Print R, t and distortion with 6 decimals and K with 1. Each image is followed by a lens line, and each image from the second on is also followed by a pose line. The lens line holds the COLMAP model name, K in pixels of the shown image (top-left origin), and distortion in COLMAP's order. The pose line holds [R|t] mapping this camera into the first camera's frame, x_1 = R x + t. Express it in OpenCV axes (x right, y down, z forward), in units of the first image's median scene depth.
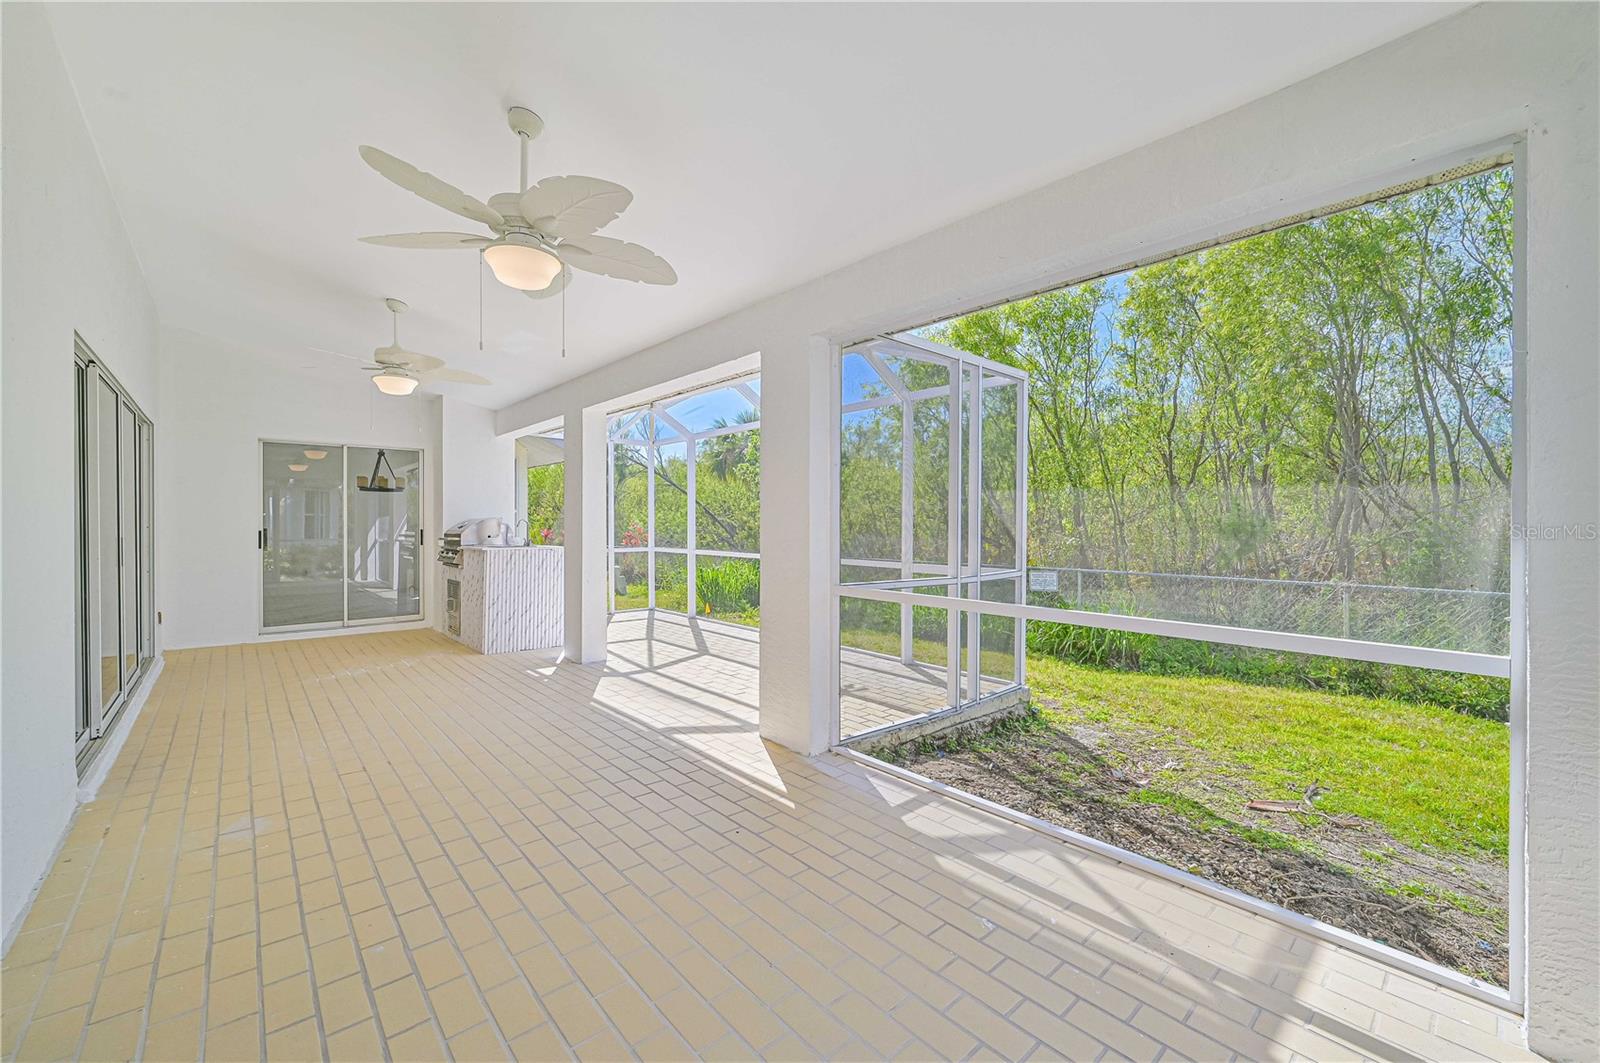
lens RADIAL K [[634.6, 0, 811.9], [0, 634.6, 523.3], [0, 0, 1]] dist [0.001570, 0.000162]
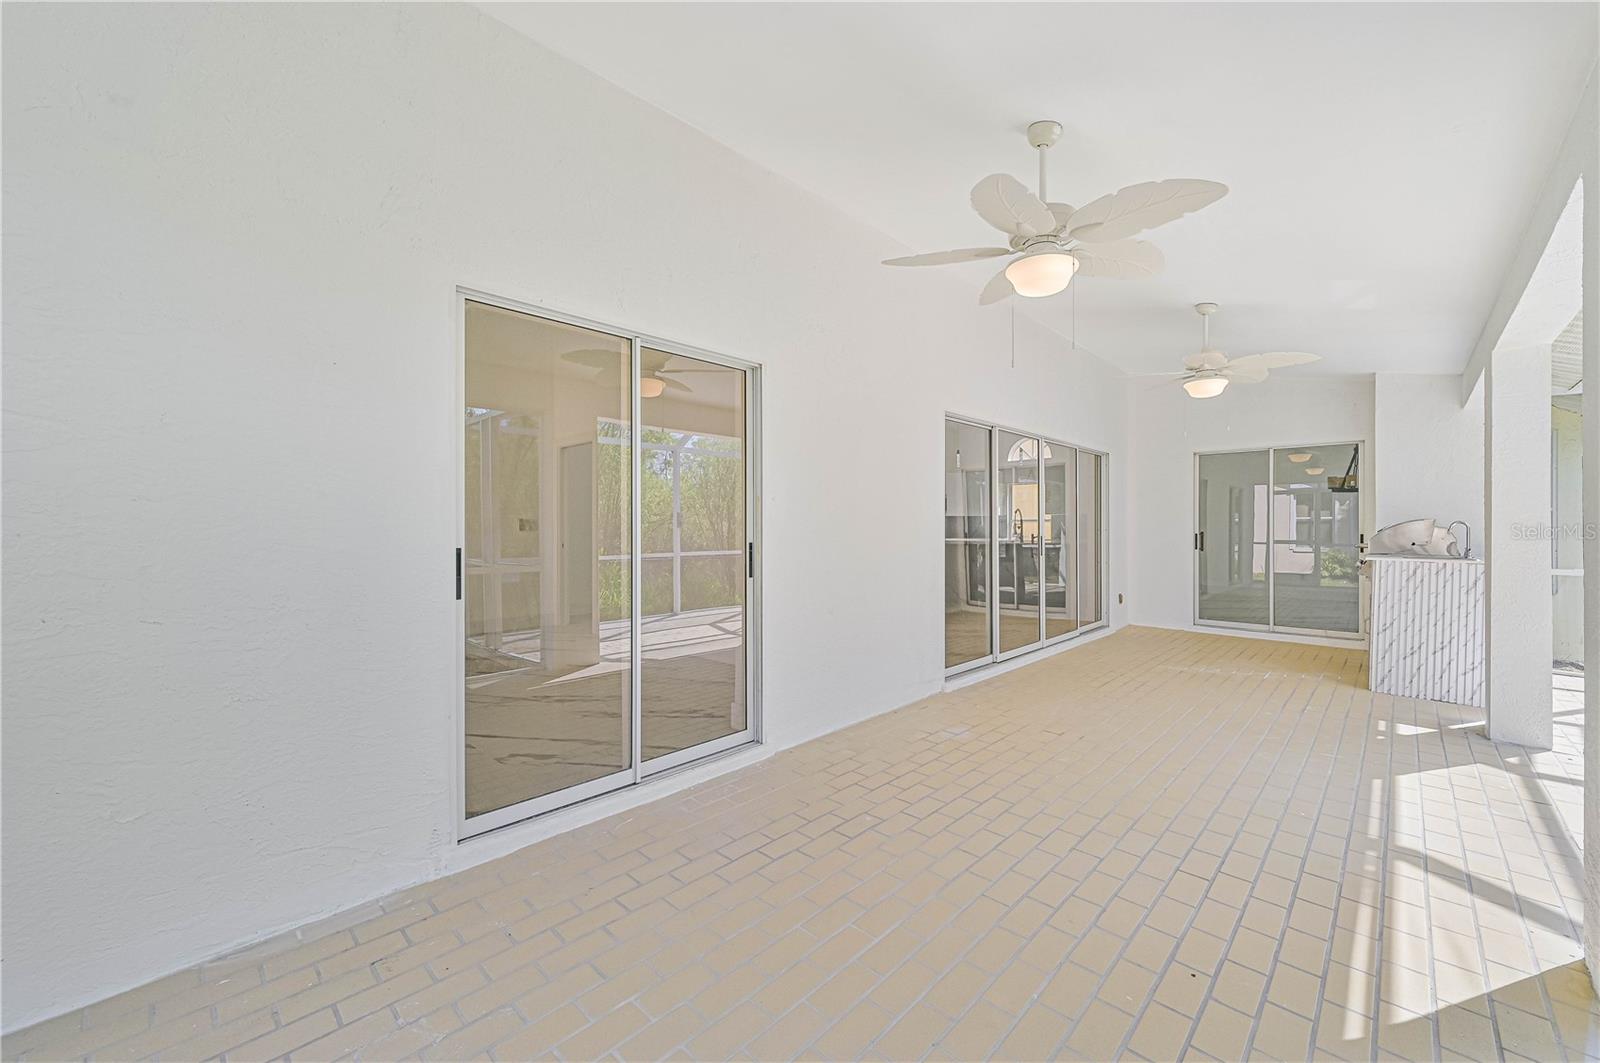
lens RADIAL K [[634.6, 0, 805.2], [0, 634.6, 534.4], [0, 0, 1]] dist [0.001570, 0.000162]
pose [[0.071306, 0.009441, -0.997410, 0.396246], [-0.001033, 0.999955, 0.009391, 0.005469], [0.997454, 0.000361, 0.071312, 0.401084]]
